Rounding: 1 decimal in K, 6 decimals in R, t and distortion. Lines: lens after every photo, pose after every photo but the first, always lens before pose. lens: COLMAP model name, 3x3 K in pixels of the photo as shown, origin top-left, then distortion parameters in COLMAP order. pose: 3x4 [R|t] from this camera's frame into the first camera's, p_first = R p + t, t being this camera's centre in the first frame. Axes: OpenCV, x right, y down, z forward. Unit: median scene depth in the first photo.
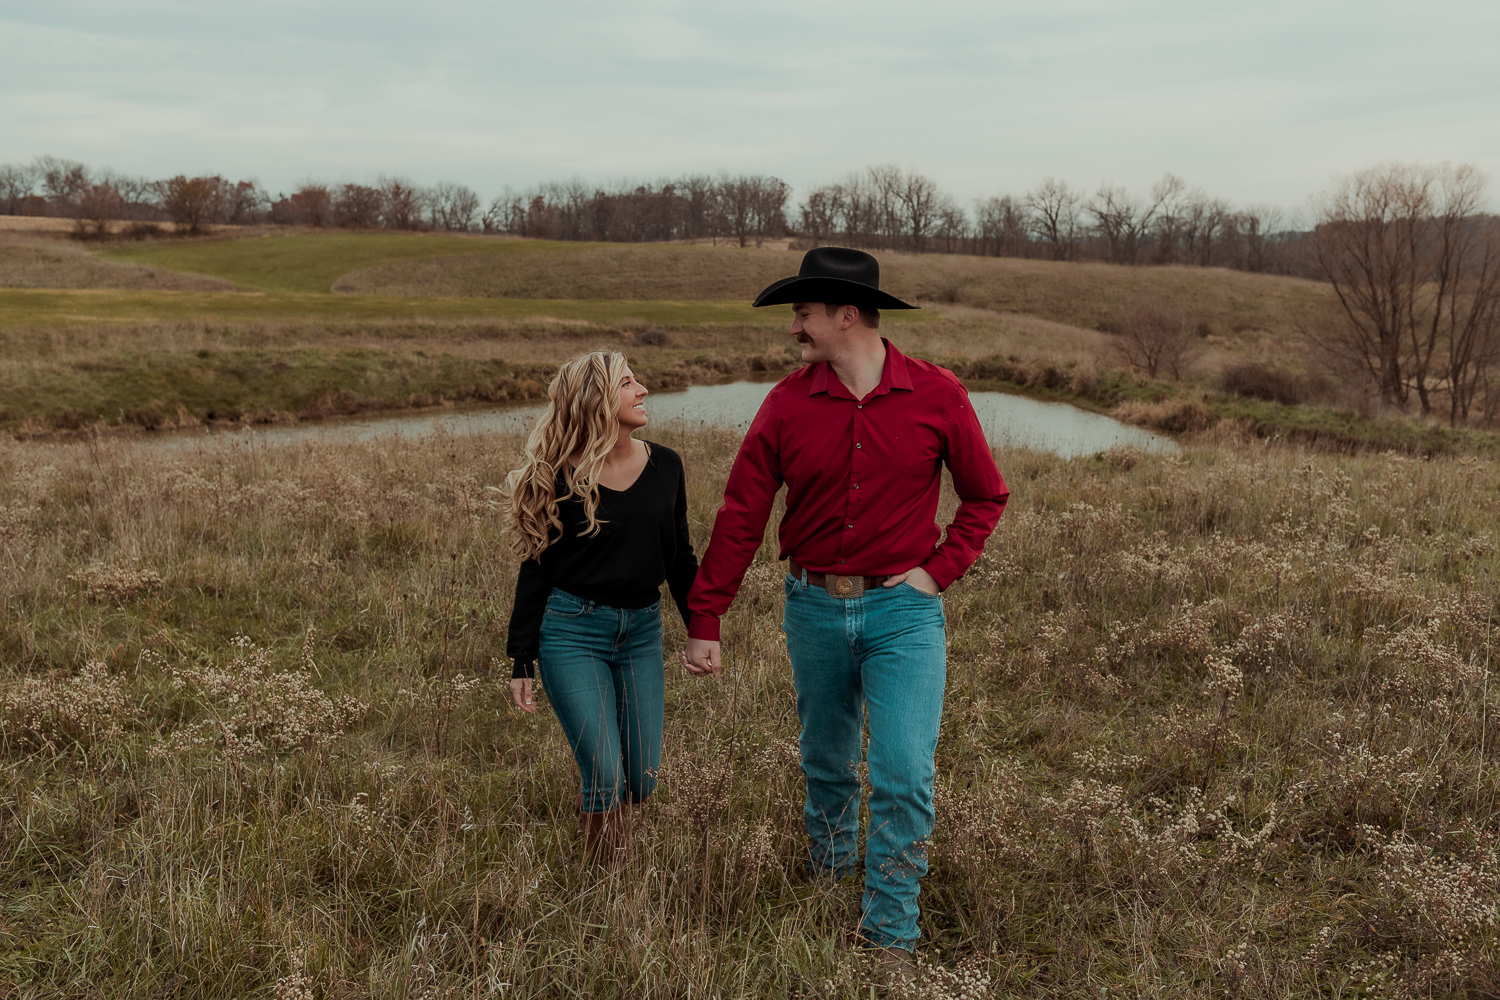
lens RADIAL K [[1427.5, 0, 727.4], [0, 1427.5, 498.2], [0, 0, 1]] dist [0.009565, -0.011040]
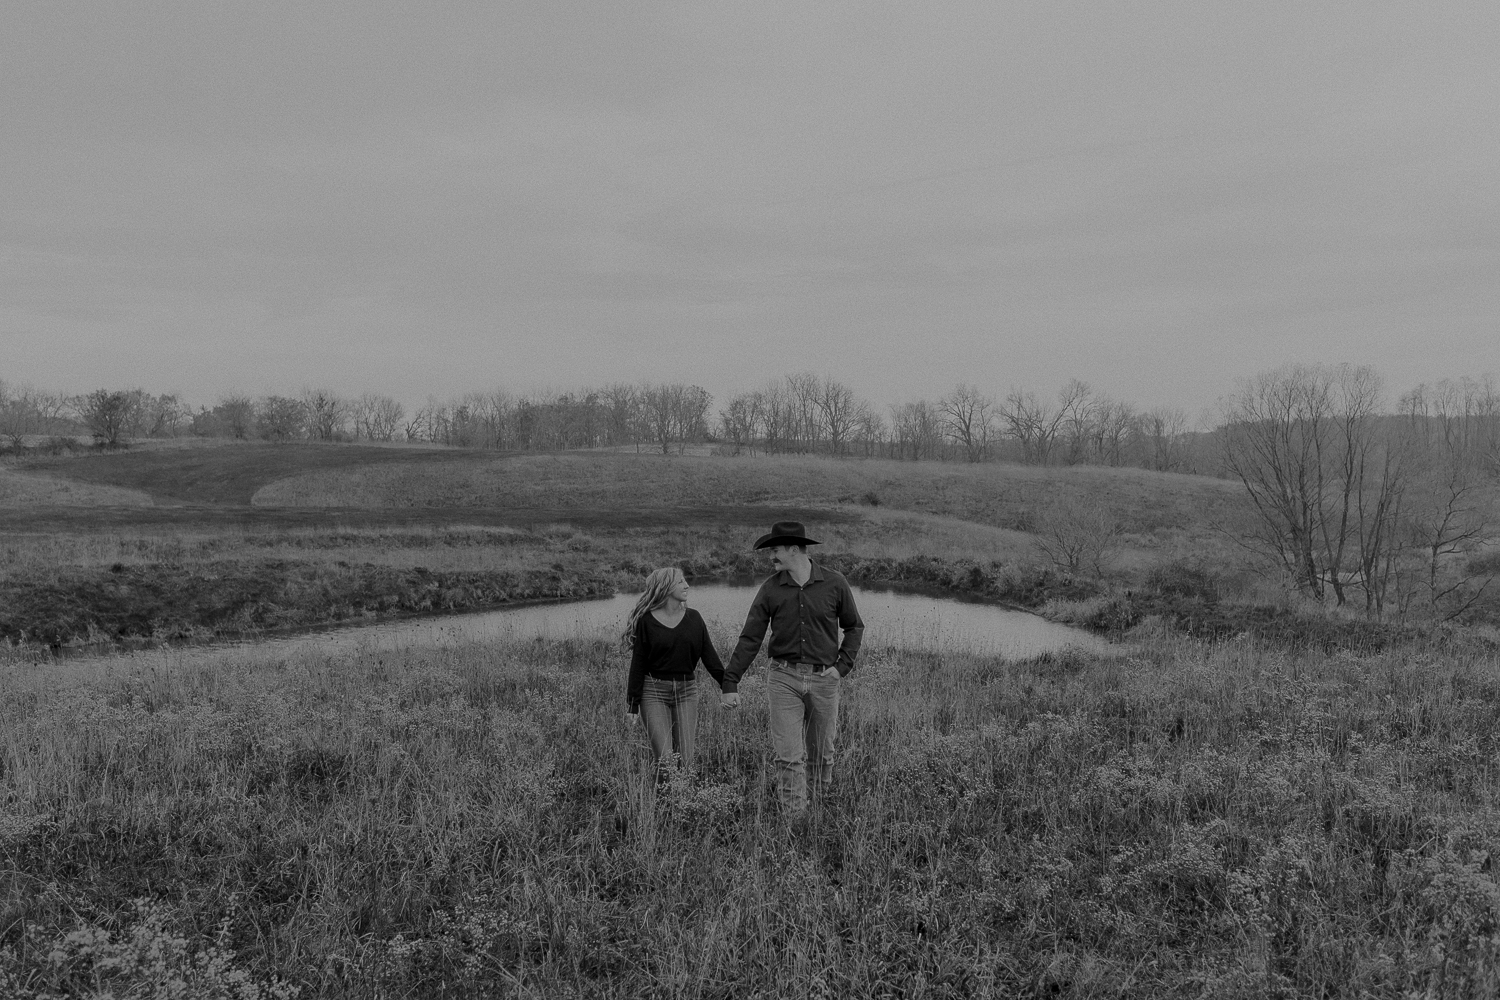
lens RADIAL K [[1425.2, 0, 728.2], [0, 1425.2, 487.3], [0, 0, 1]] dist [0.011523, -0.010942]
pose [[0.998409, -0.013271, 0.054795, -0.002150], [0.021323, 0.988593, -0.149093, -0.001039], [-0.052192, 0.150024, 0.987304, 0.005737]]
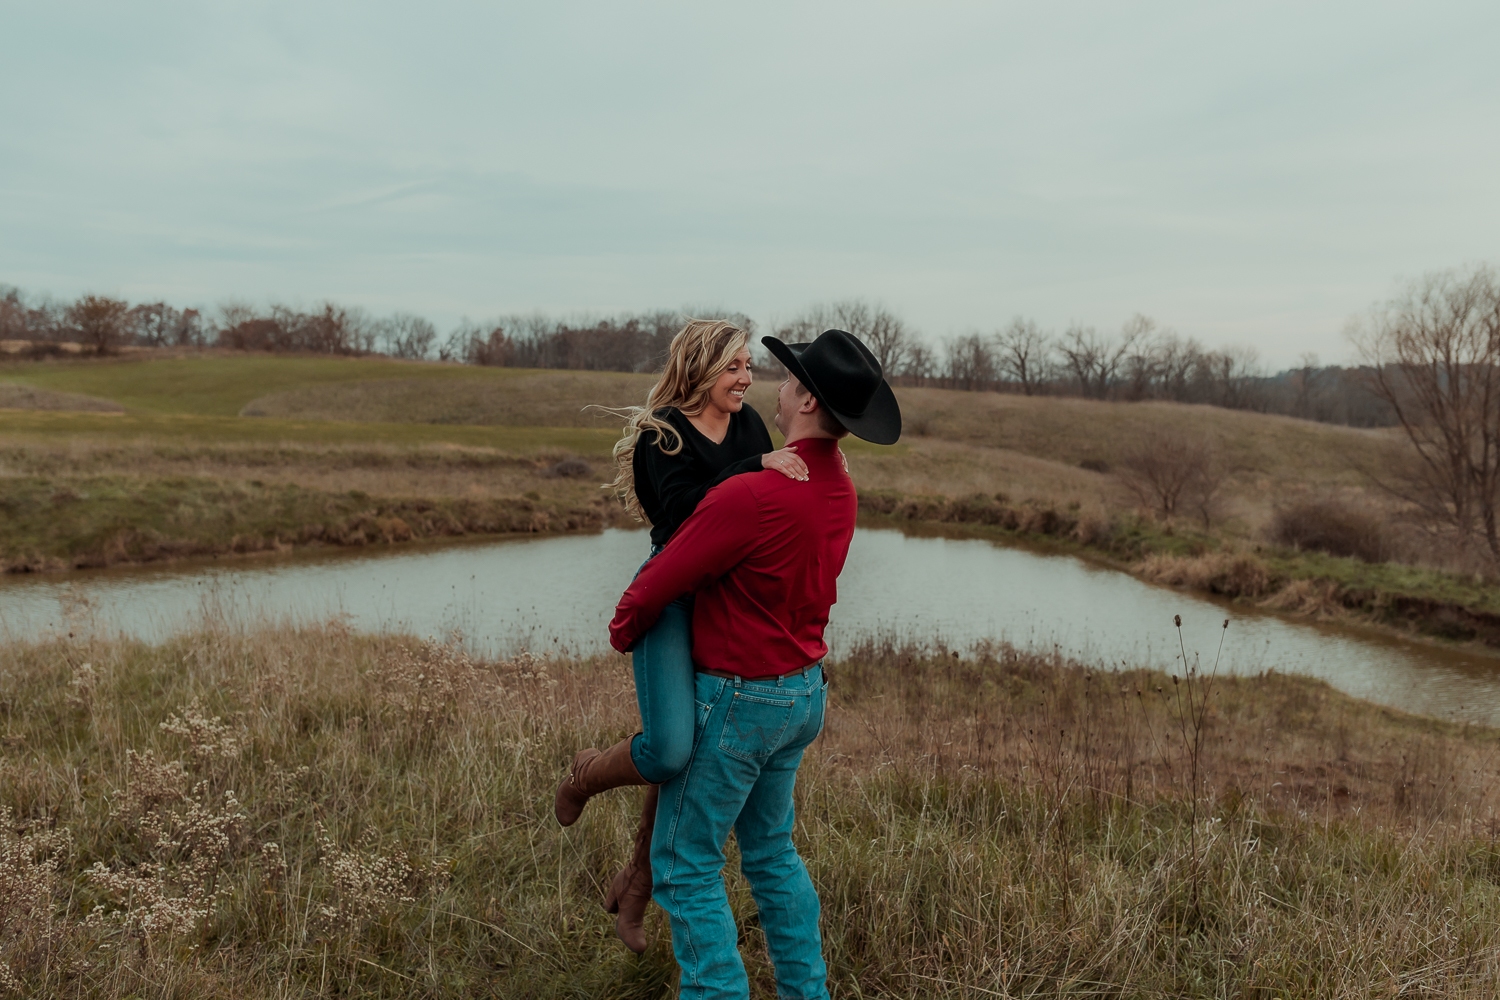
lens RADIAL K [[1425.2, 0, 728.2], [0, 1425.2, 487.3], [0, 0, 1]] dist [0.011523, -0.010942]
pose [[0.999704, 0.010351, 0.022007, 0.025465], [-0.008018, 0.994592, -0.103554, -0.017686], [-0.022960, 0.103347, 0.994380, 0.188137]]
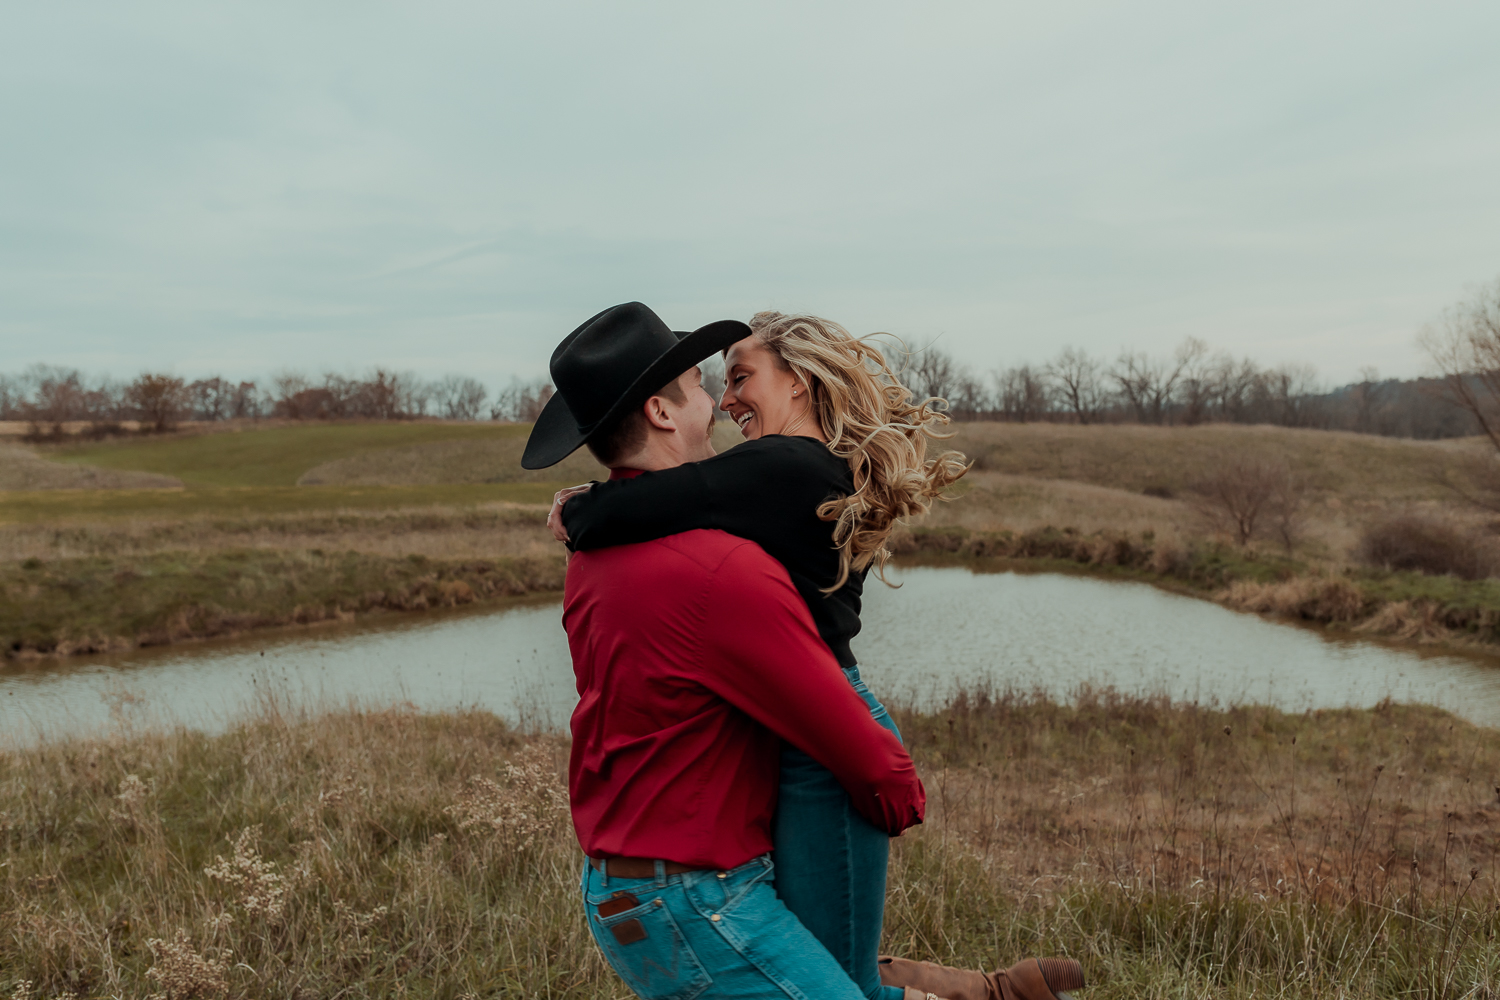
lens RADIAL K [[1425.2, 0, 728.2], [0, 1425.2, 487.3], [0, 0, 1]] dist [0.011523, -0.010942]
pose [[0.999135, -0.038717, -0.015163, 0.021643], [0.036302, 0.990050, -0.135950, -0.019898], [0.020276, 0.135282, 0.990600, 0.201299]]
